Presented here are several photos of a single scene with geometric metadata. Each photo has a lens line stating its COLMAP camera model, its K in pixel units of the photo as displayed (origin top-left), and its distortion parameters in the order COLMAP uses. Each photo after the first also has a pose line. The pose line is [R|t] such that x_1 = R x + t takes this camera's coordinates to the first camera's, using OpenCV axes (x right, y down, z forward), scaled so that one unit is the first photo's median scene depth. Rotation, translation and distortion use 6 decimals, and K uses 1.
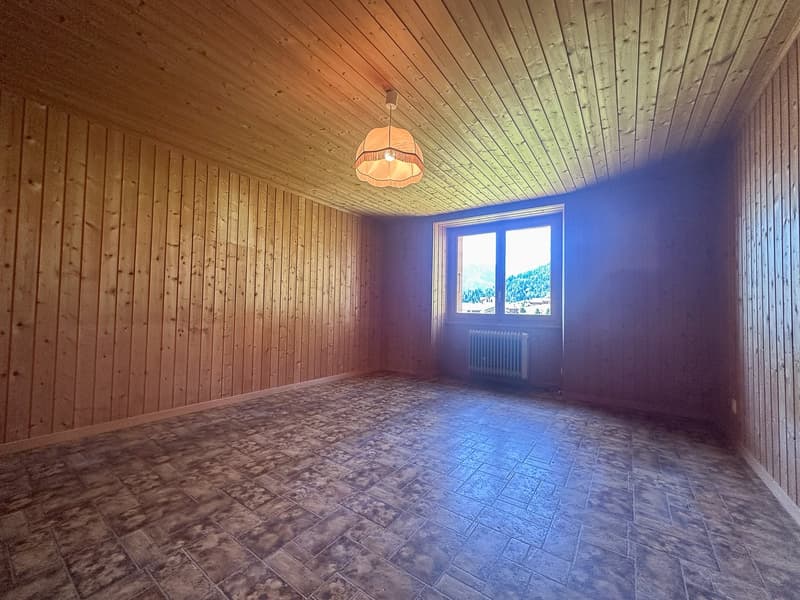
lens RADIAL K [[322.3, 0, 400.1], [0, 322.3, 299.1], [0, 0, 1]] dist [-0.002227, 0.000064]
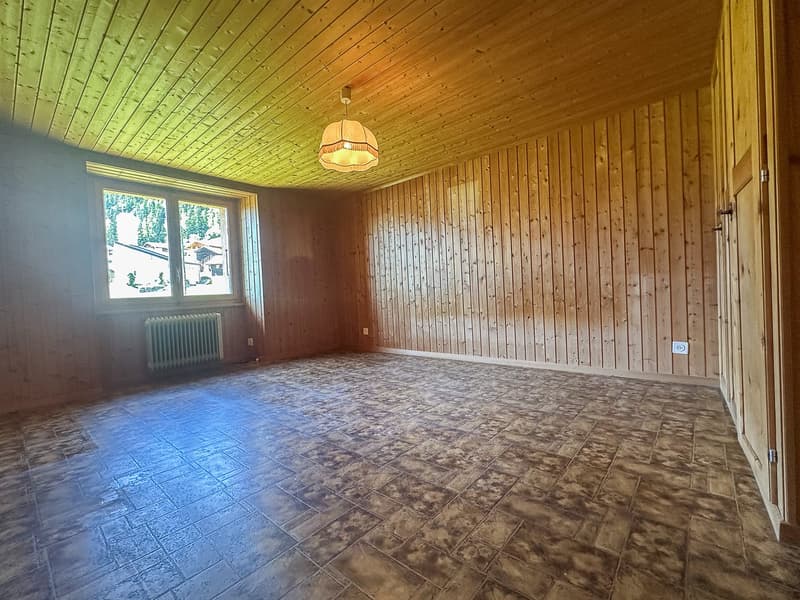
lens RADIAL K [[349.4, 0, 400.7], [0, 349.4, 298.6], [0, 0, 1]] dist [-0.000426, 0.000005]
pose [[0.093084, -0.048181, 0.994492, -1.394079], [0.018402, 0.998741, 0.046665, 0.050705], [-0.995488, 0.013956, 0.093854, 0.760239]]
